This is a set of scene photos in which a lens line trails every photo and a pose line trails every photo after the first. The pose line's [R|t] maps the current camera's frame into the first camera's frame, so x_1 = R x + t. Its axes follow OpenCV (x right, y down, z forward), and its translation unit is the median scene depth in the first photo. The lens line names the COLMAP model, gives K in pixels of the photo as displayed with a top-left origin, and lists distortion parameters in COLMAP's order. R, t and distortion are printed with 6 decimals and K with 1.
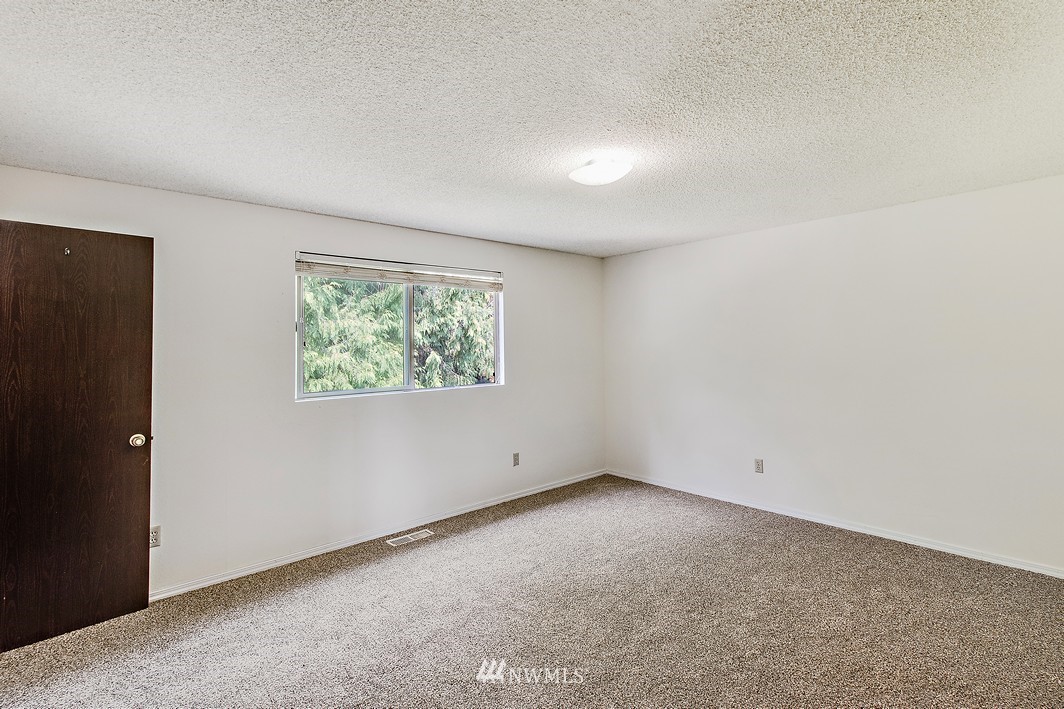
lens RADIAL K [[494.6, 0, 536.3], [0, 494.6, 351.9], [0, 0, 1]] dist [-0.004990, -0.000895]
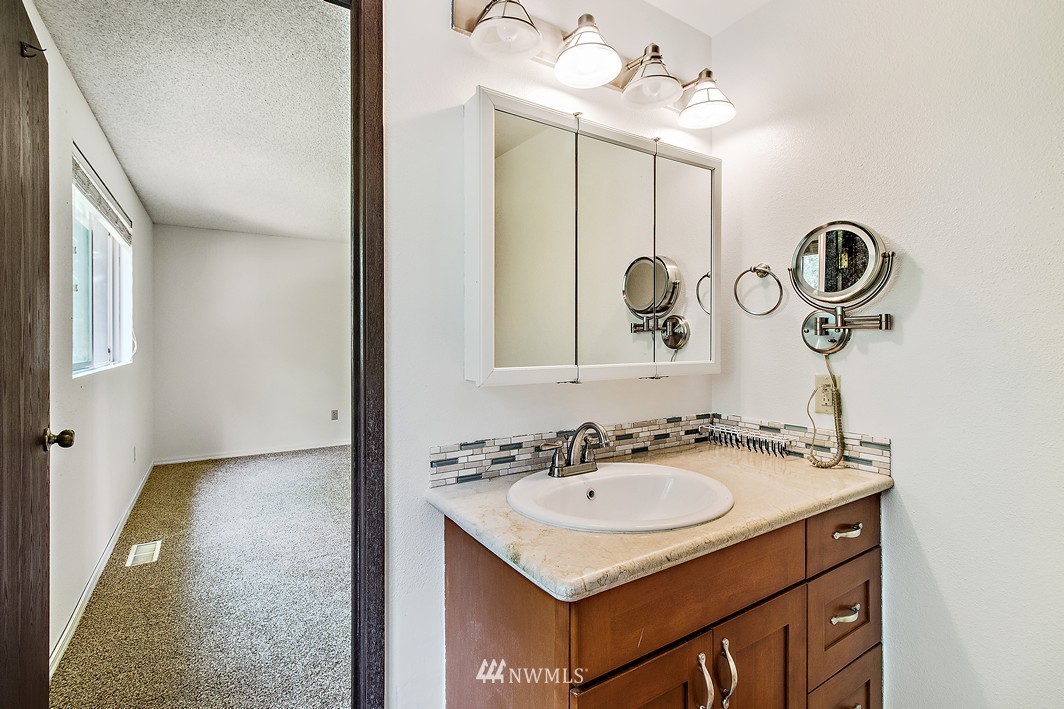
lens RADIAL K [[494.6, 0, 532.2], [0, 494.6, 348.5], [0, 0, 1]] dist [-0.004990, -0.000895]
pose [[0.164772, -0.002267, 0.986329, -0.881776], [0.005633, 0.999983, 0.001357, 0.056659], [-0.986316, 0.005333, 0.164782, 0.264113]]
